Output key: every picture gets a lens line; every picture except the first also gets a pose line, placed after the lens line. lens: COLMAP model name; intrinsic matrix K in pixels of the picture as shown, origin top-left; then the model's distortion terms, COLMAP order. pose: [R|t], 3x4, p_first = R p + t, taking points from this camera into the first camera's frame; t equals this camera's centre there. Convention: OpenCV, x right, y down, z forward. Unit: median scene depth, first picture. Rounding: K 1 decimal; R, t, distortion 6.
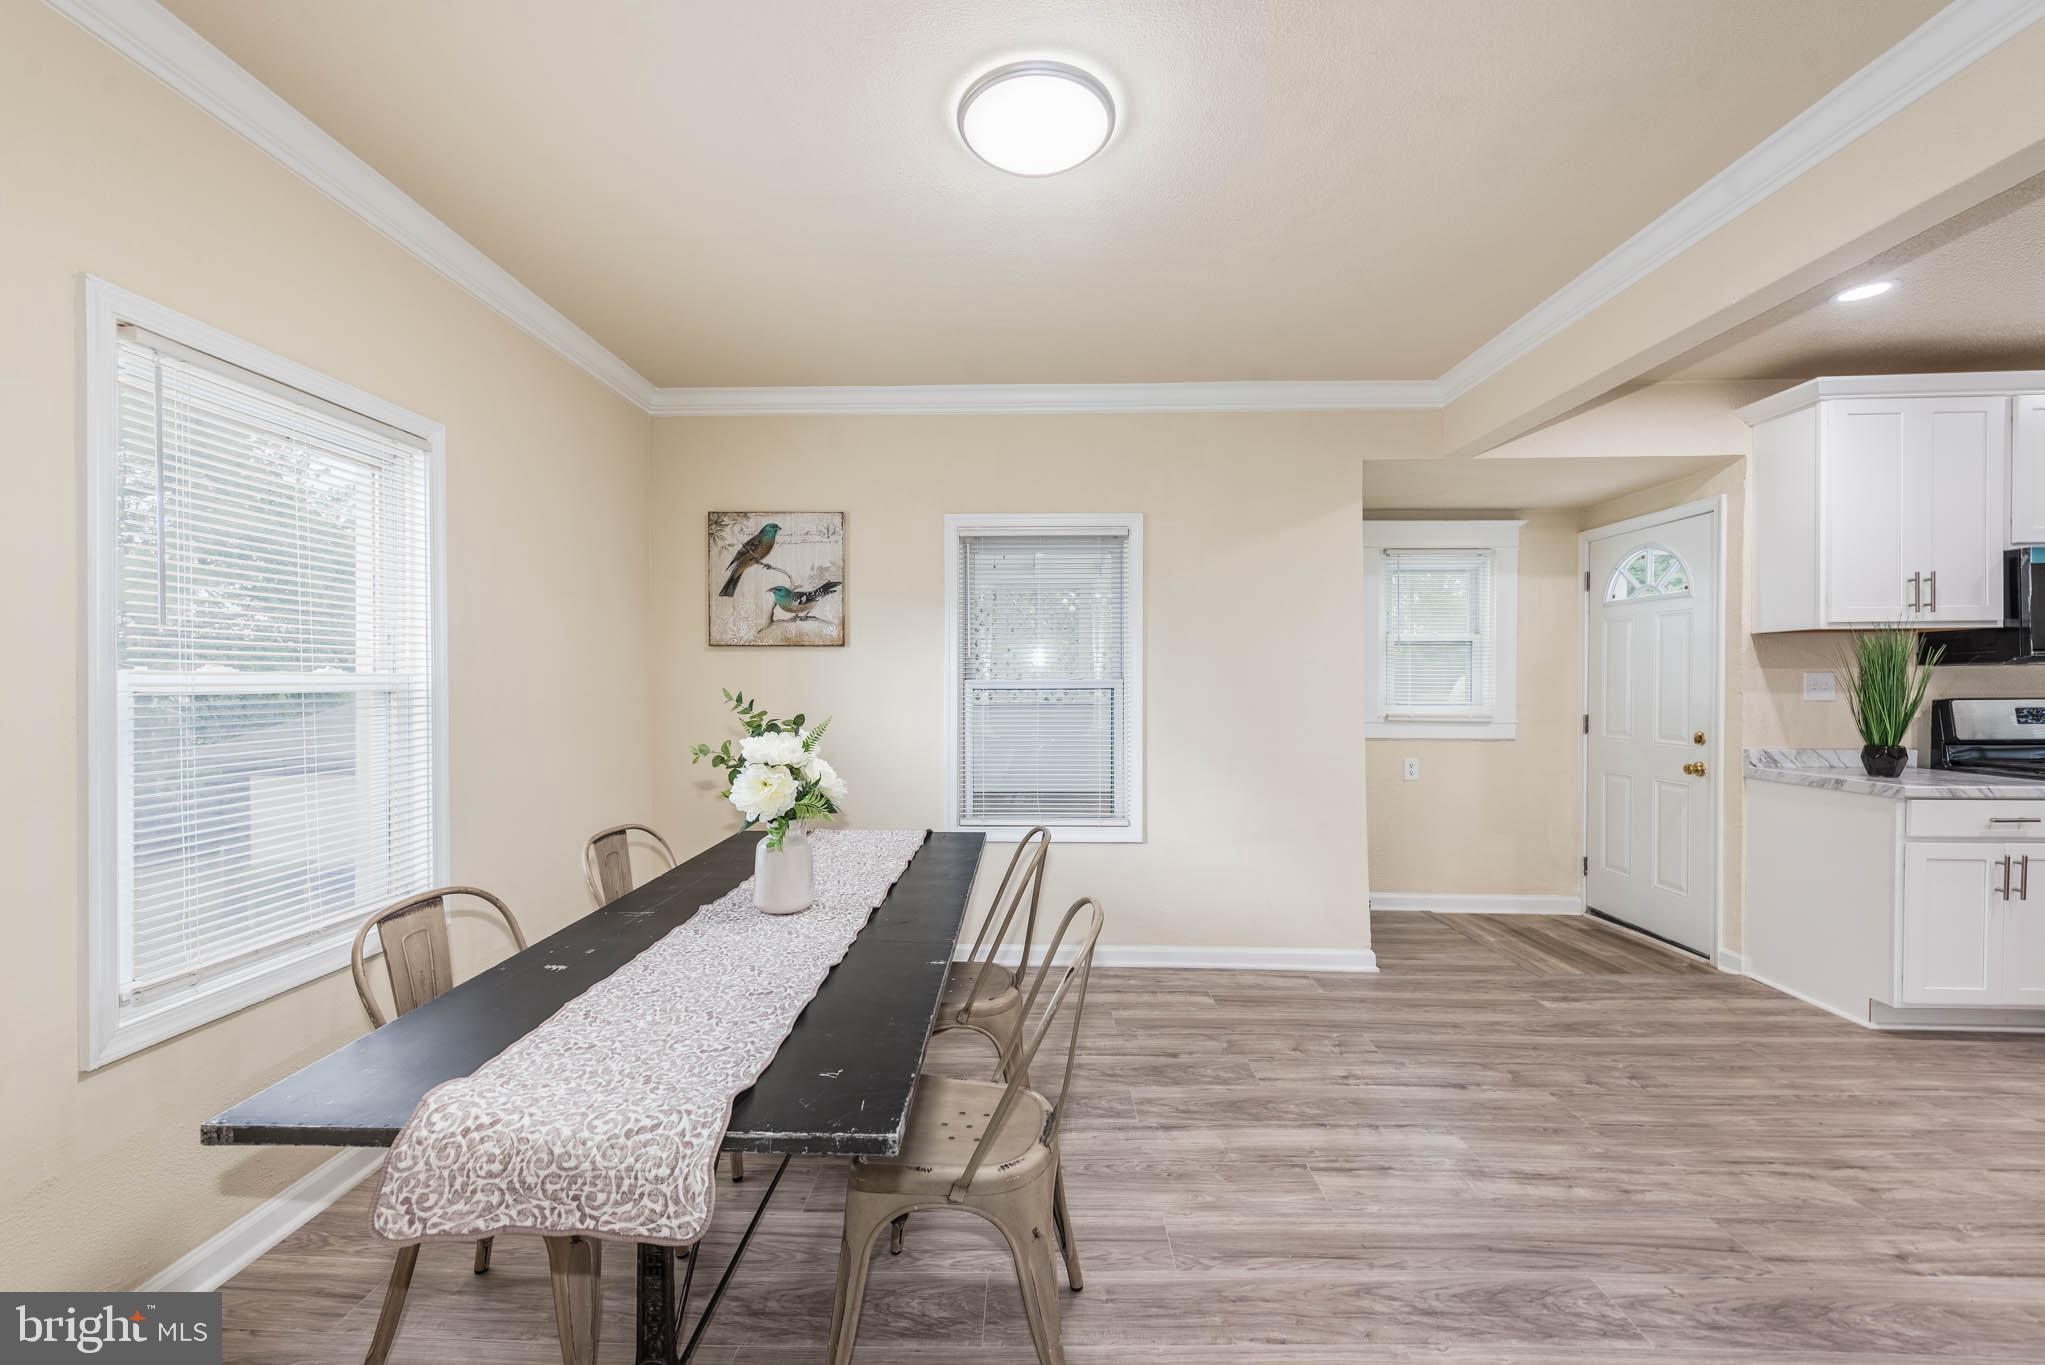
lens RADIAL K [[784.6, 0, 1026.4], [0, 784.6, 680.4], [0, 0, 1]] dist [0.001397, -0.000361]
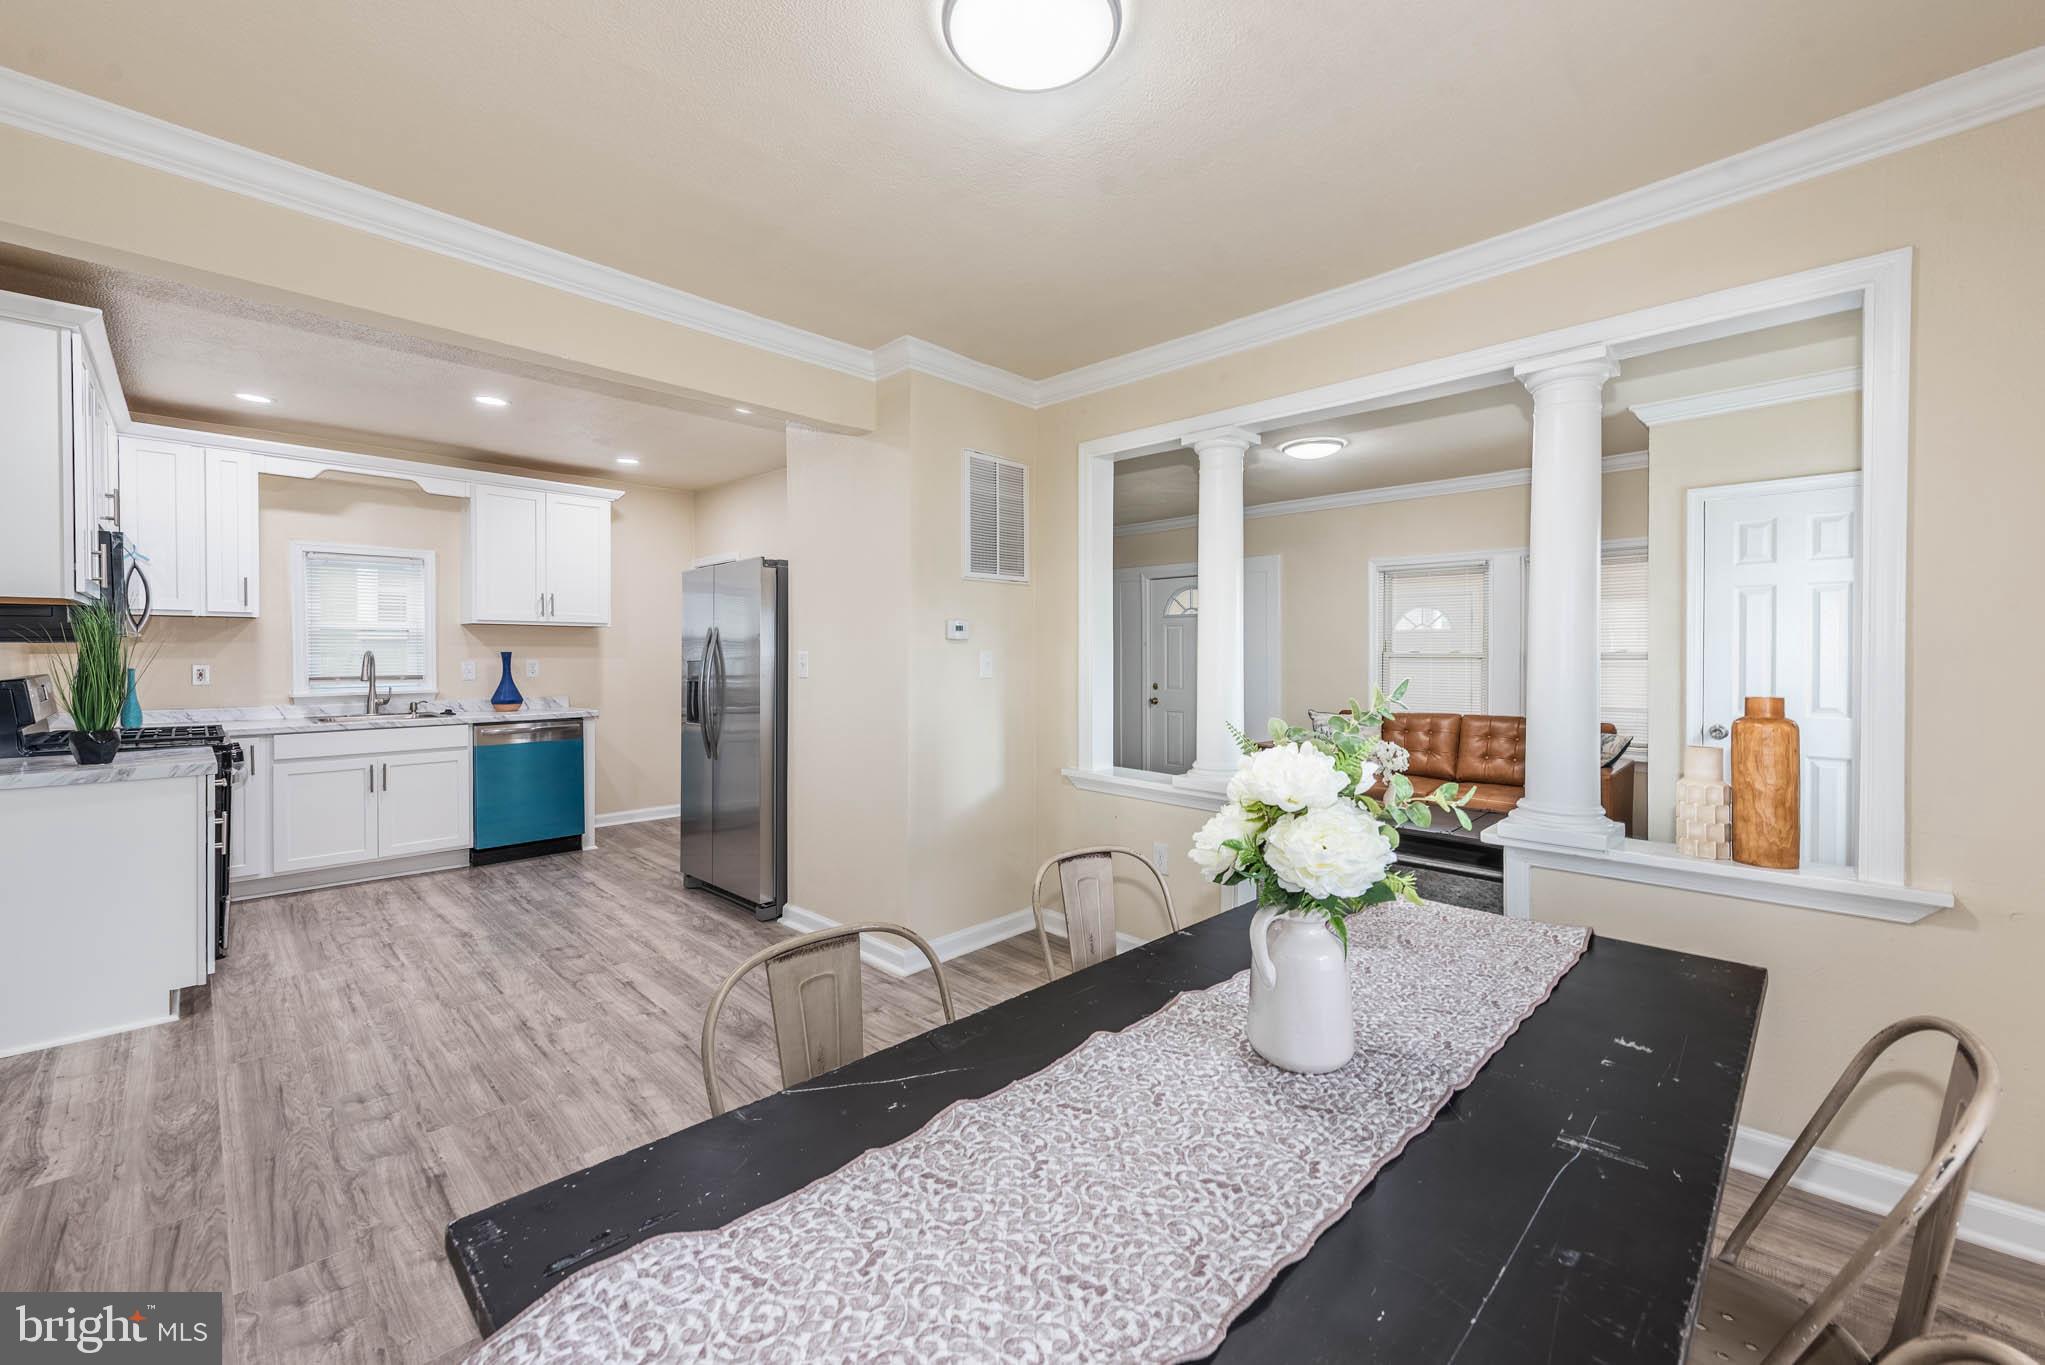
lens RADIAL K [[815.5, 0, 1023.5], [0, 815.5, 666.0], [0, 0, 1]] dist [0.001652, -0.001532]
pose [[-0.711648, -0.009367, 0.702473, -0.309217], [0.000490, 0.999904, 0.013828, -0.003835], [-0.702536, 0.010185, -0.711576, 0.828554]]
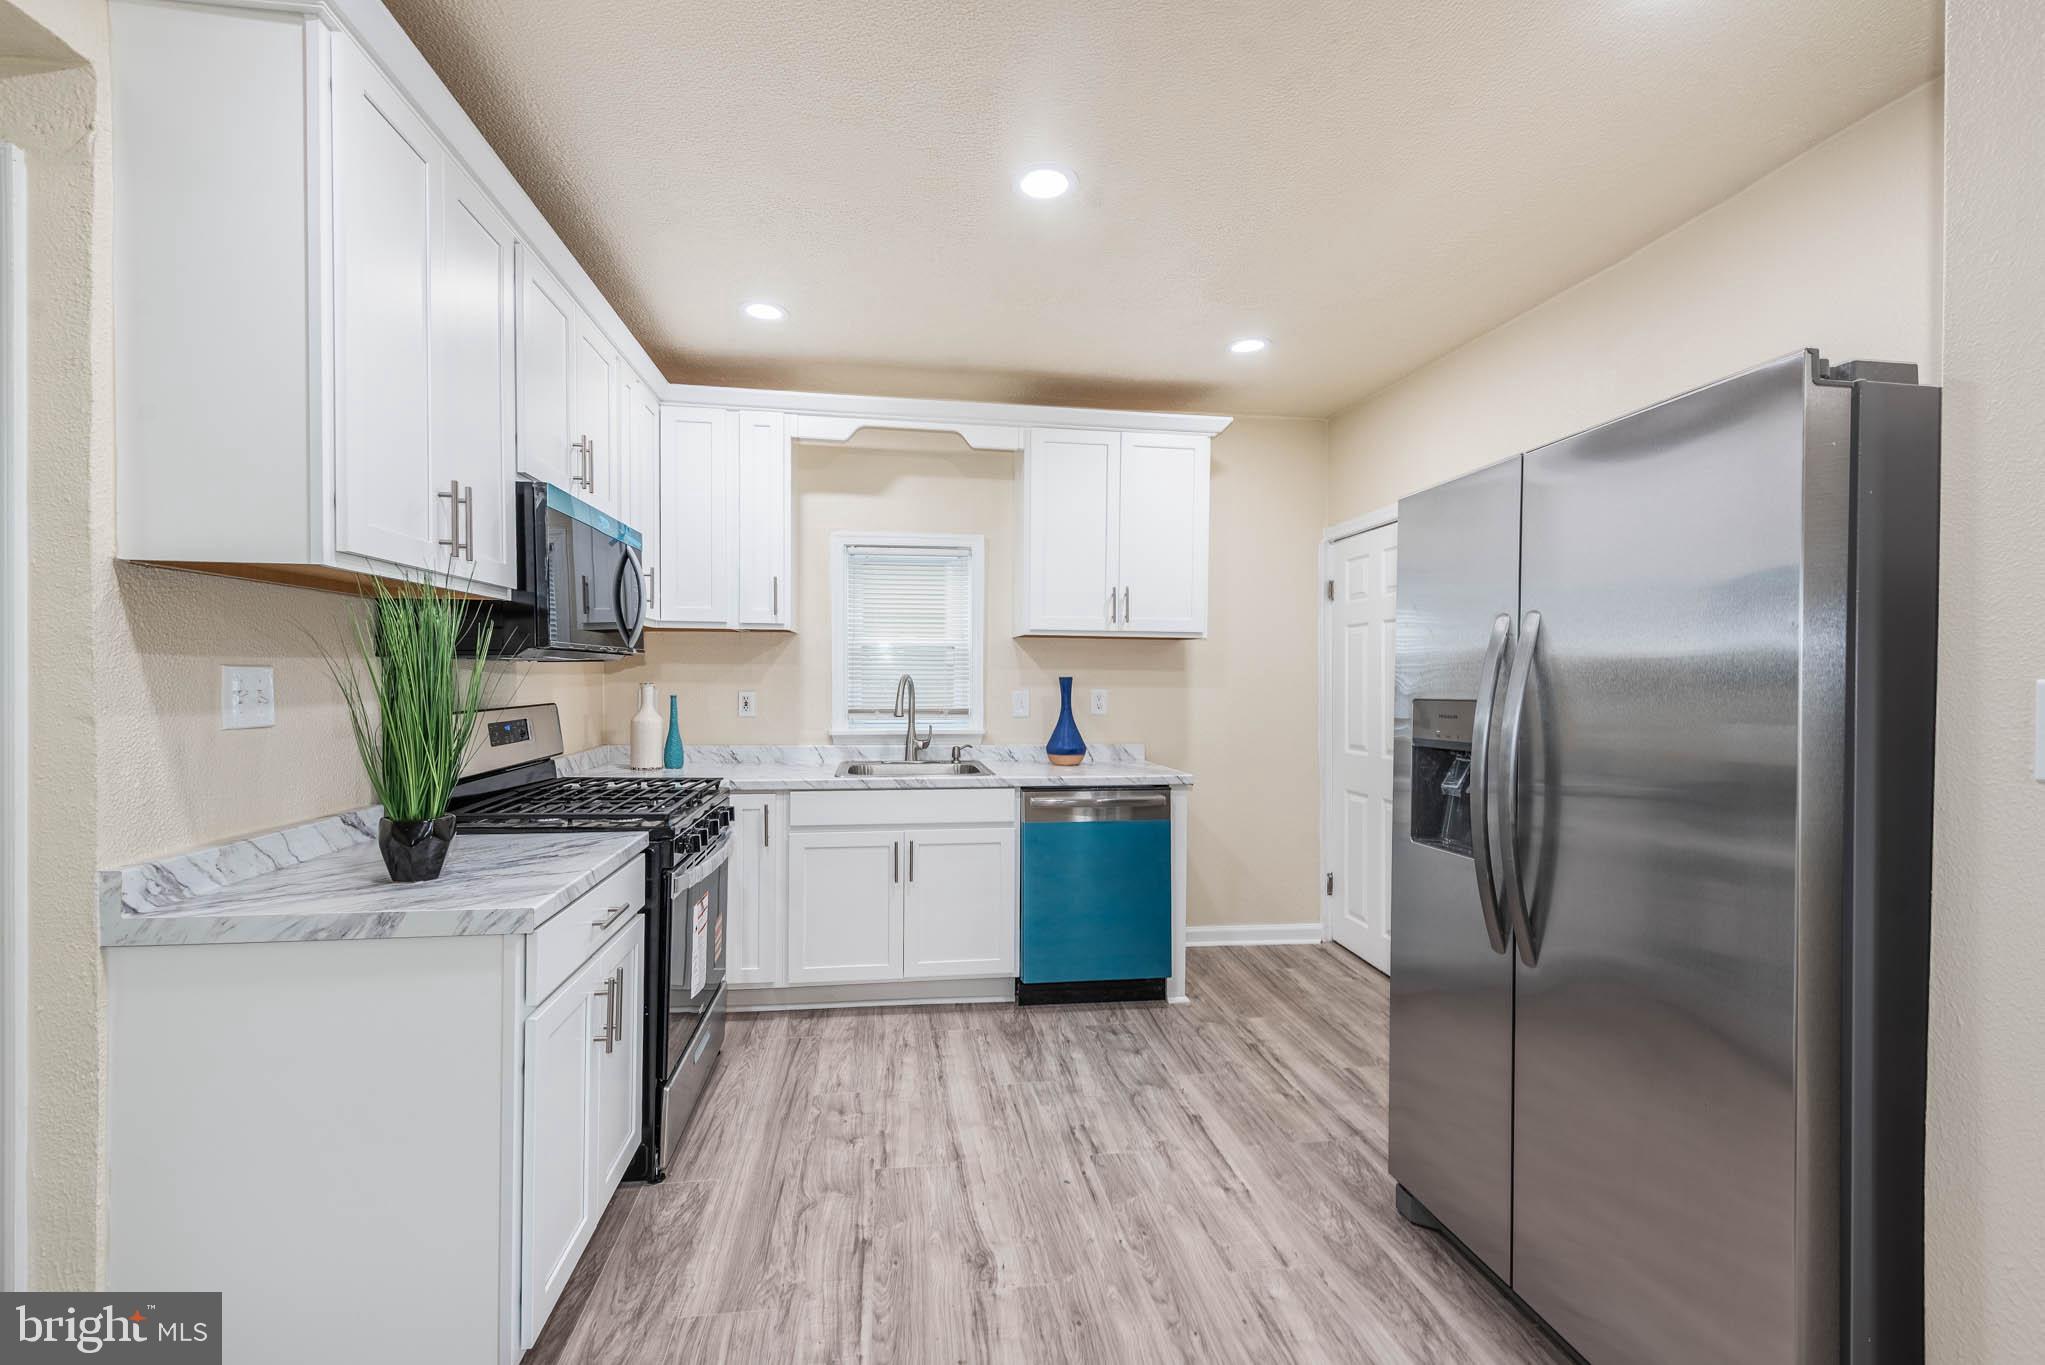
lens RADIAL K [[815.5, 0, 1017.0], [0, 815.5, 692.8], [0, 0, 1]] dist [0.001652, -0.001532]
pose [[-0.164532, -0.014850, 0.986260, 0.474395], [-0.006266, 0.999882, 0.014009, -0.004136], [-0.986352, -0.003875, -0.164606, 0.646211]]
